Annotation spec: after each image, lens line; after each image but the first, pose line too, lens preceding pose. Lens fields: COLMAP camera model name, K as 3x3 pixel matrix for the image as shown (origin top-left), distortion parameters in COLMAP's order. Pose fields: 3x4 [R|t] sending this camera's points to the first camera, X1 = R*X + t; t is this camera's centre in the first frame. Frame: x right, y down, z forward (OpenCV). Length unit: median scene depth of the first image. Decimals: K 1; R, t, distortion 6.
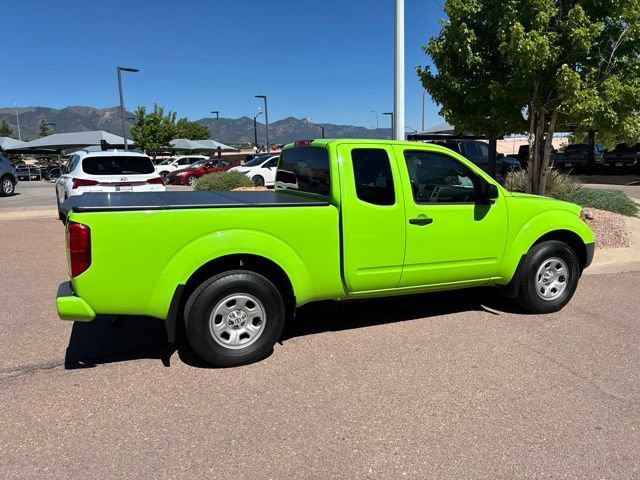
lens RADIAL K [[484.7, 0, 311.2], [0, 484.7, 243.0], [0, 0, 1]] dist [0.046195, -0.060442]
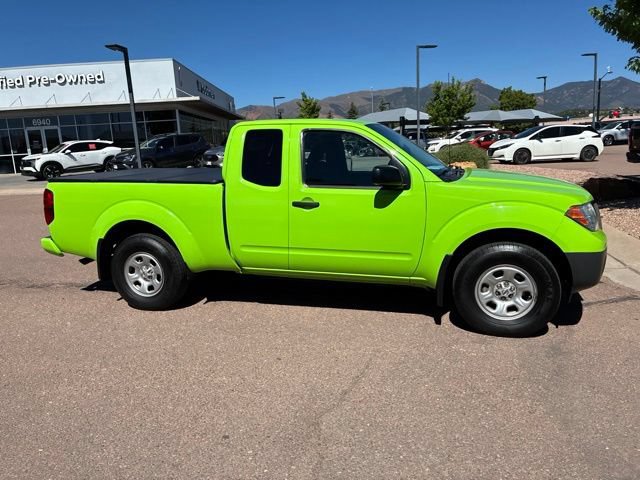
lens RADIAL K [[484.7, 0, 310.9], [0, 484.7, 237.5], [0, 0, 1]] dist [0.046195, -0.060442]
pose [[0.778443, 0.105112, -0.618852, 0.710268], [-0.078120, 0.994438, 0.070640, -0.040986], [0.622836, -0.006644, 0.782324, 0.218518]]
